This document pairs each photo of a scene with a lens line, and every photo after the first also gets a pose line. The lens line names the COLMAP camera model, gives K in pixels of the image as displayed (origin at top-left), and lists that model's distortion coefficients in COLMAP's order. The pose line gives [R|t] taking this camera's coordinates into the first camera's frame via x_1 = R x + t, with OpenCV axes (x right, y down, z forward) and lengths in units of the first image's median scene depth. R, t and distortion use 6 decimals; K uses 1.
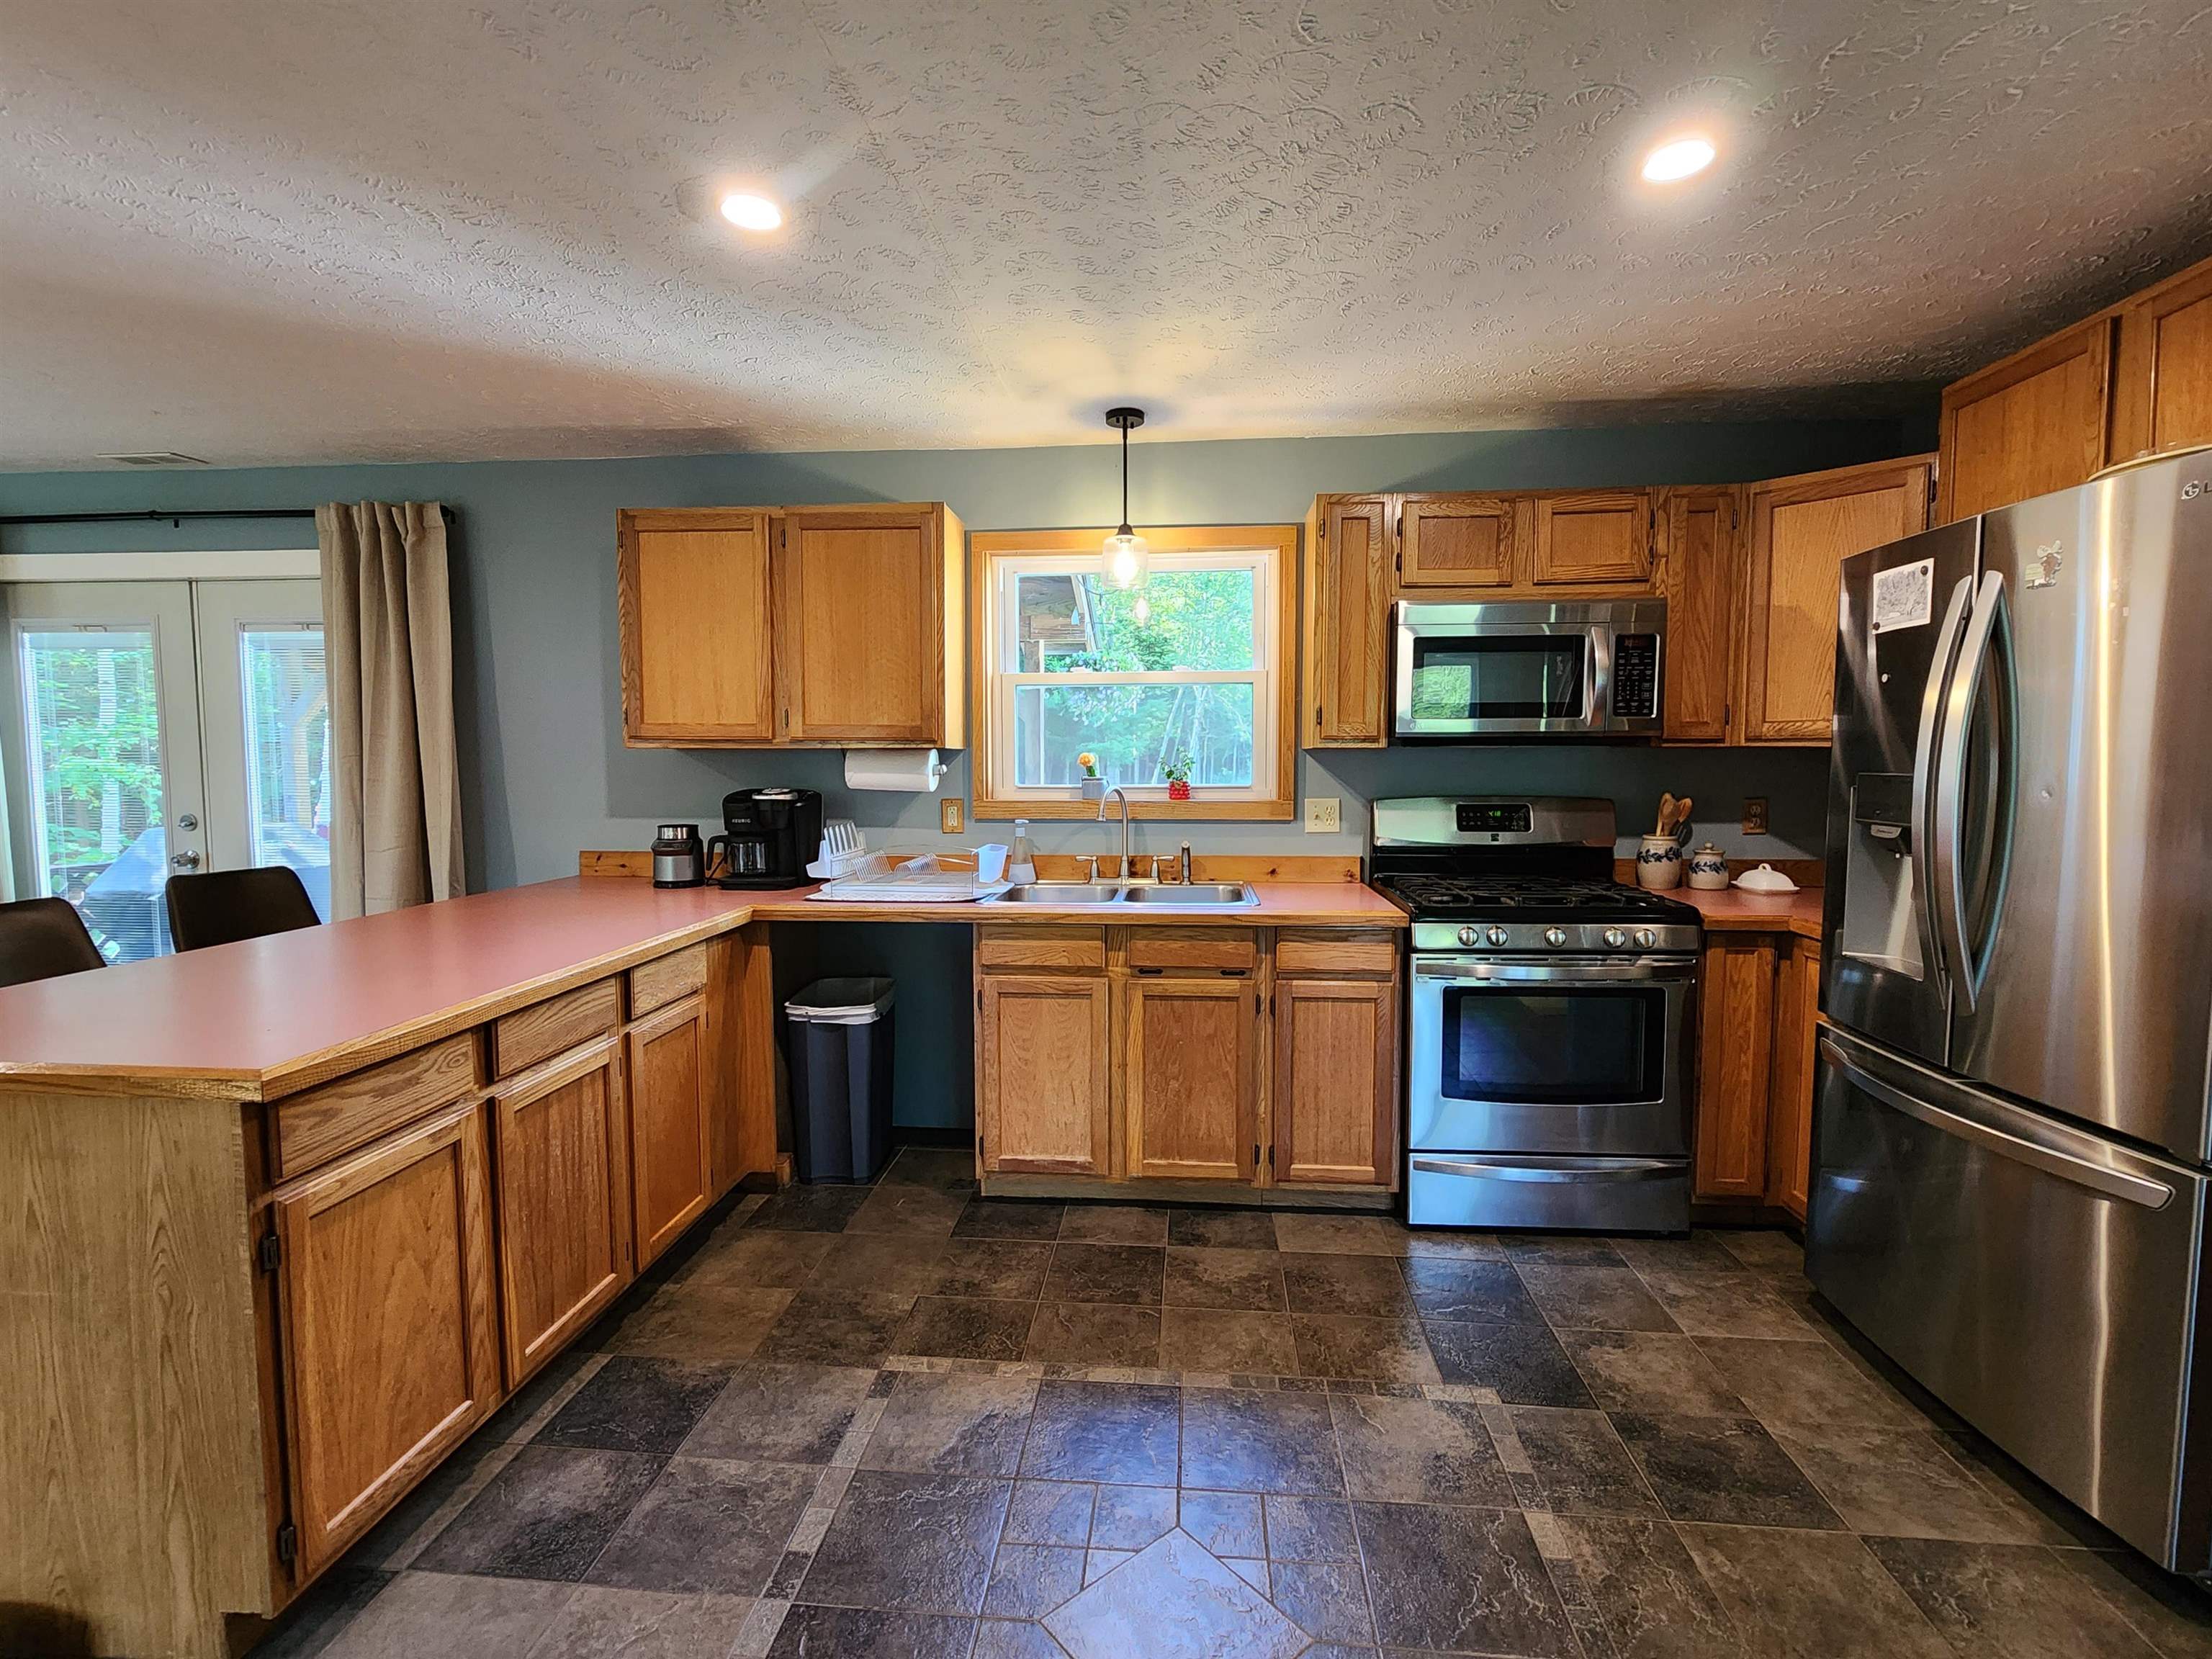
lens RADIAL K [[1010.9, 0, 1106.0], [0, 1010.9, 829.5], [0, 0, 1]] dist [-0.000935, -0.000938]
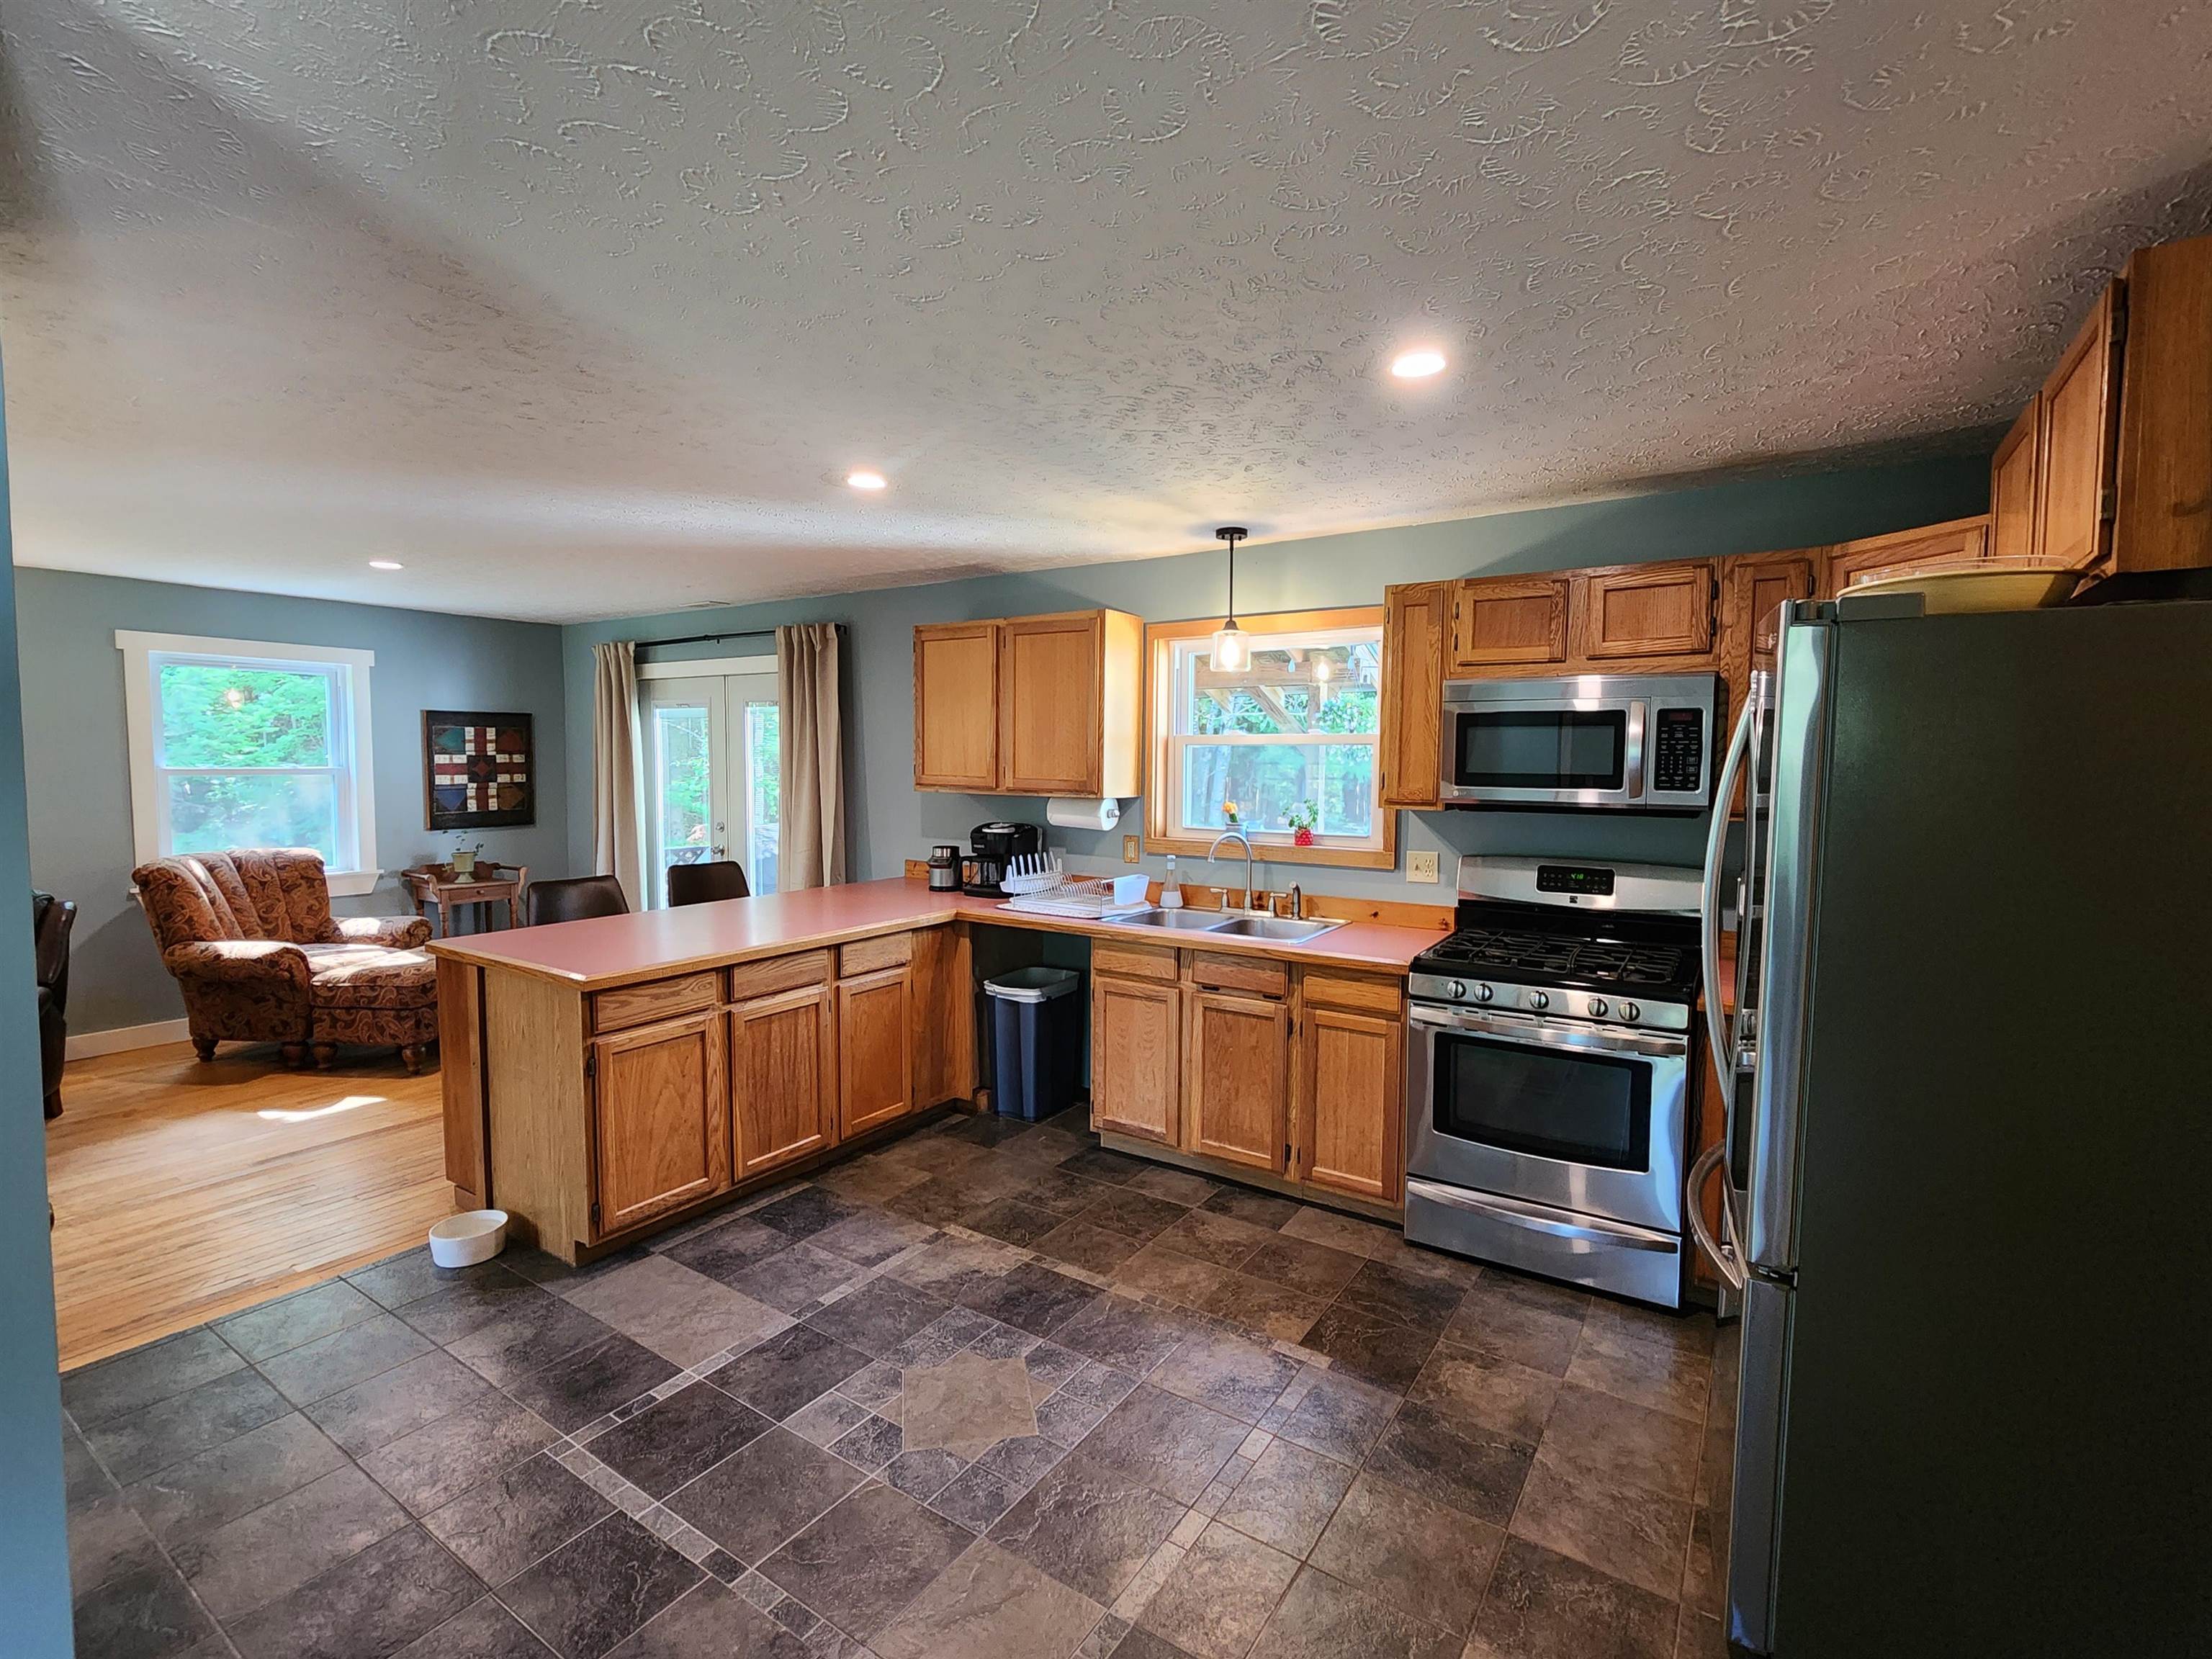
lens RADIAL K [[1010.9, 0, 1106.0], [0, 1010.9, 829.5], [0, 0, 1]] dist [-0.000935, -0.000938]
pose [[0.878658, 0.042522, -0.475555, 0.510955], [-0.042670, 0.999034, 0.010491, -0.060760], [0.475542, 0.011074, 0.879624, -0.149755]]
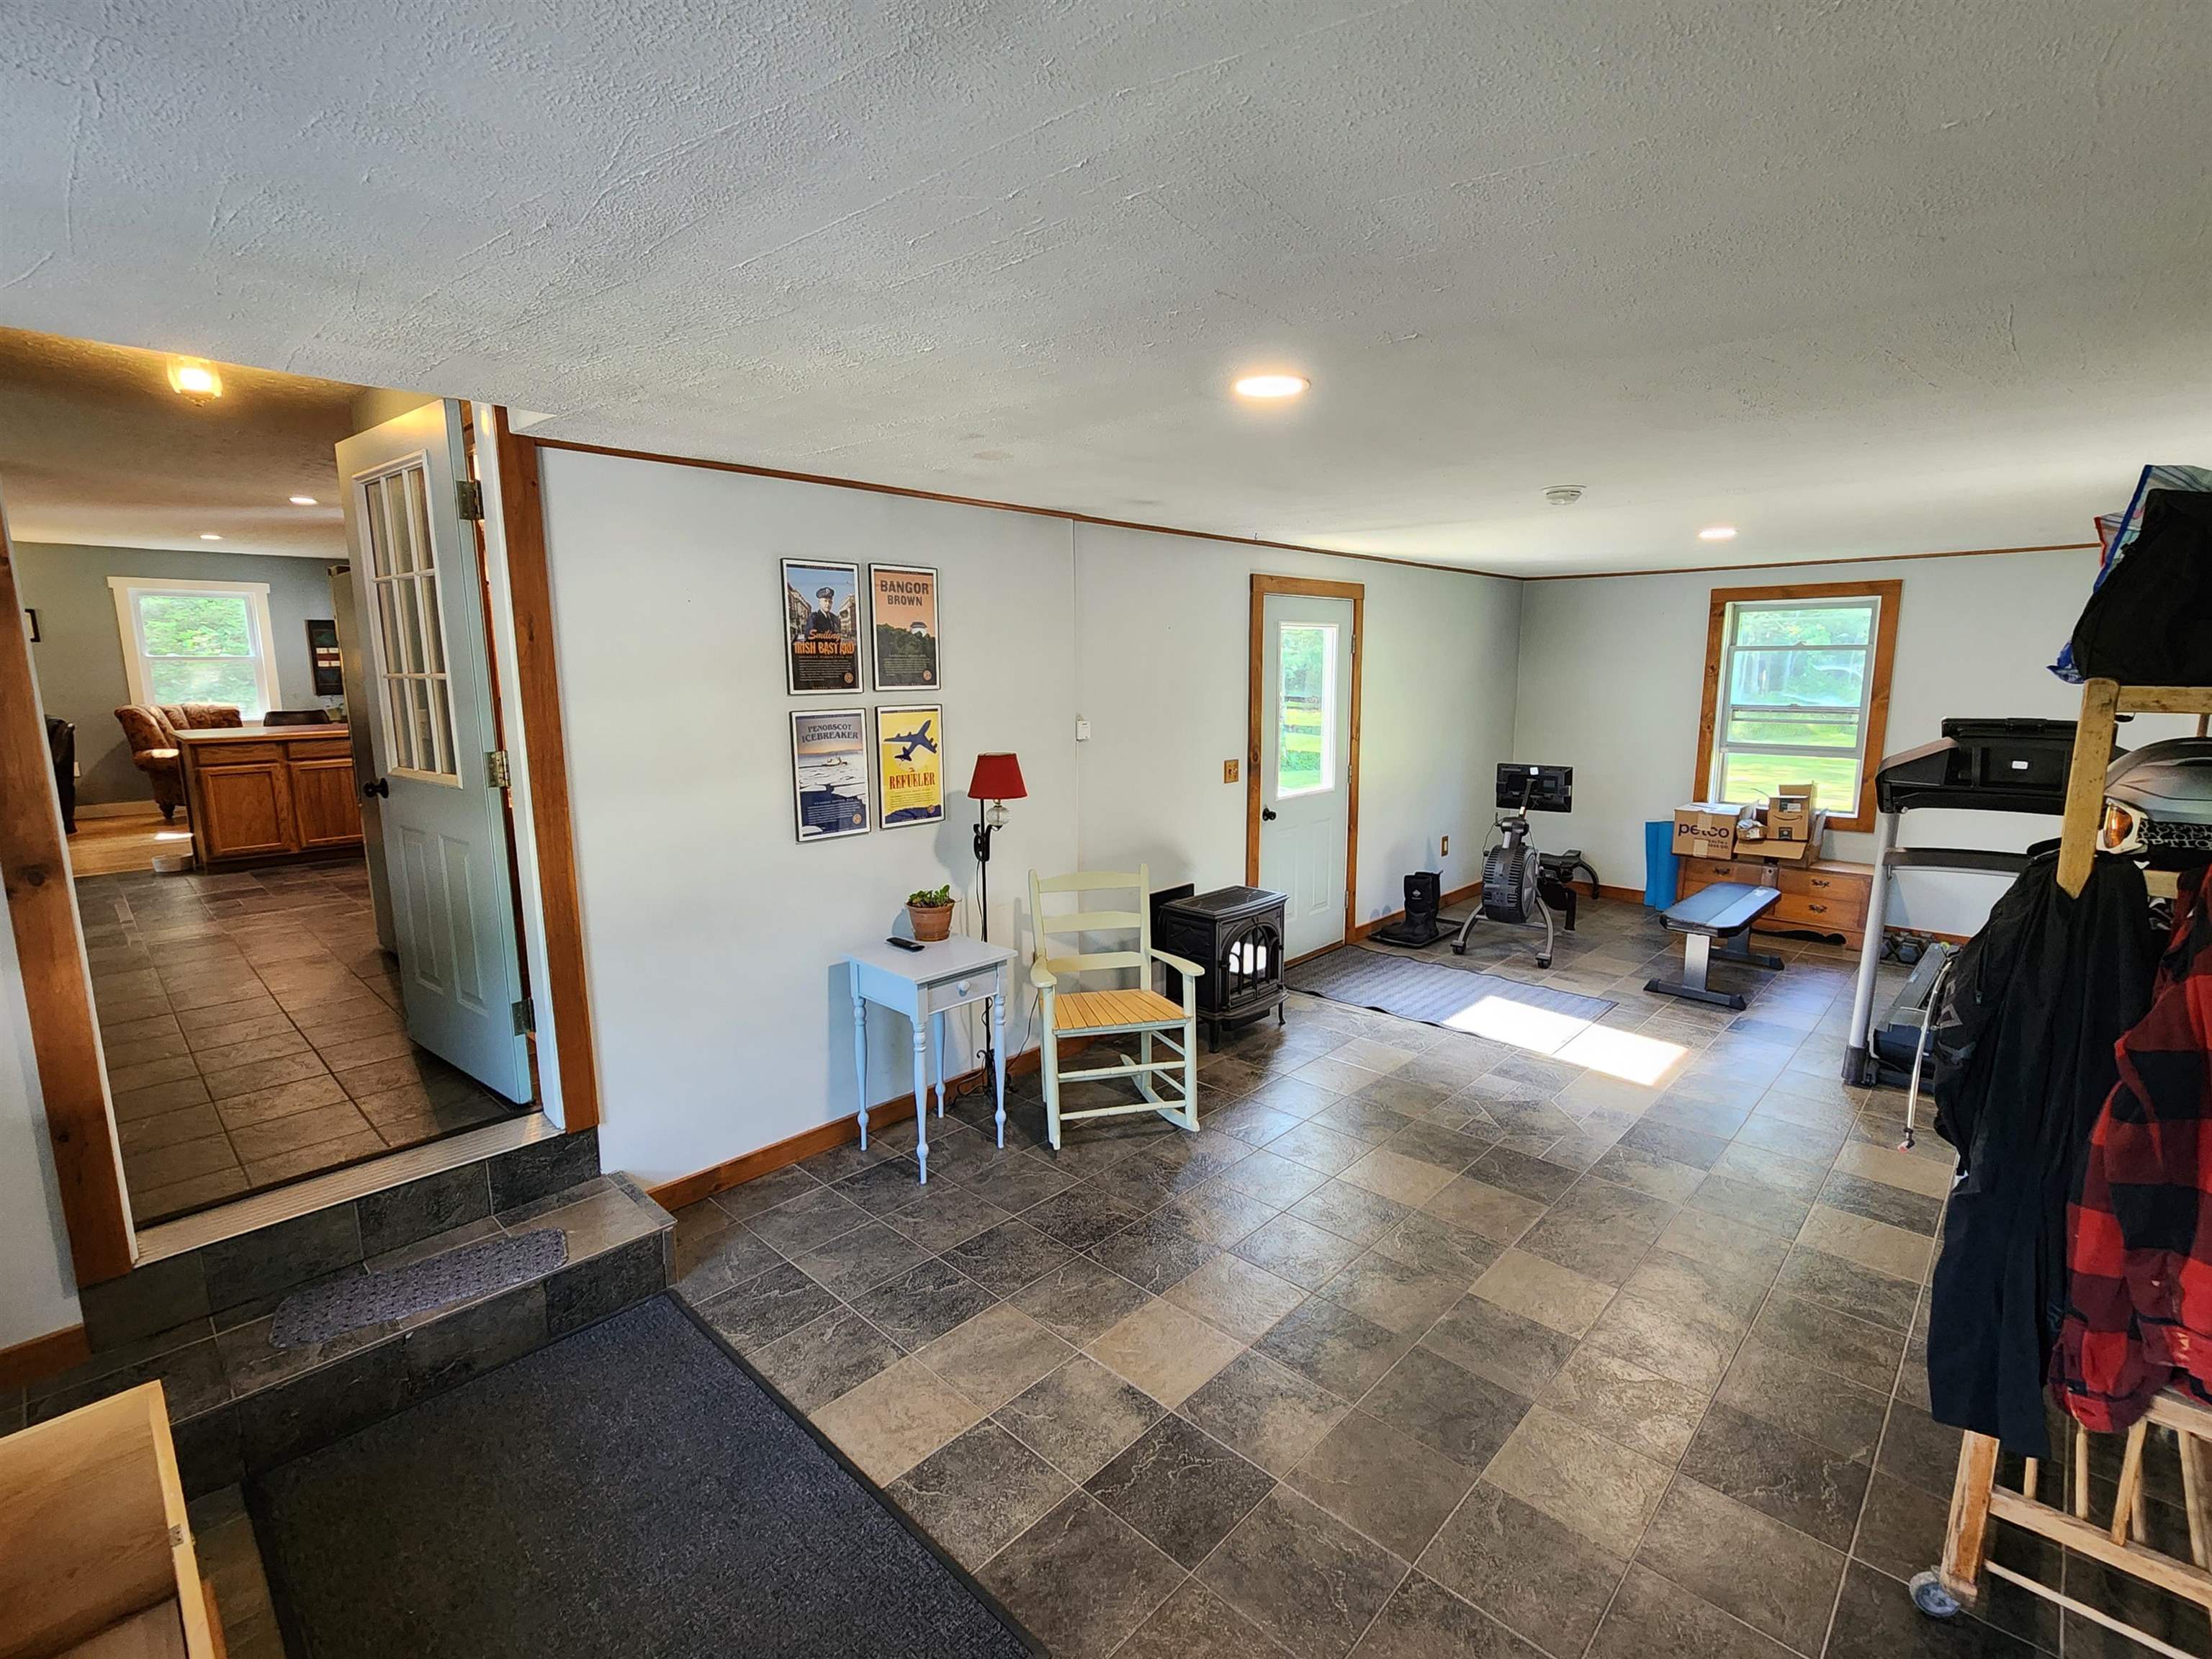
lens RADIAL K [[1010.9, 0, 1106.0], [0, 1010.9, 829.5], [0, 0, 1]] dist [-0.000935, -0.000938]
pose [[0.789616, 0.098731, -0.605606, 2.542621], [-0.038939, 0.993043, 0.111124, -0.008091], [0.612364, -0.064164, 0.787968, -0.040407]]
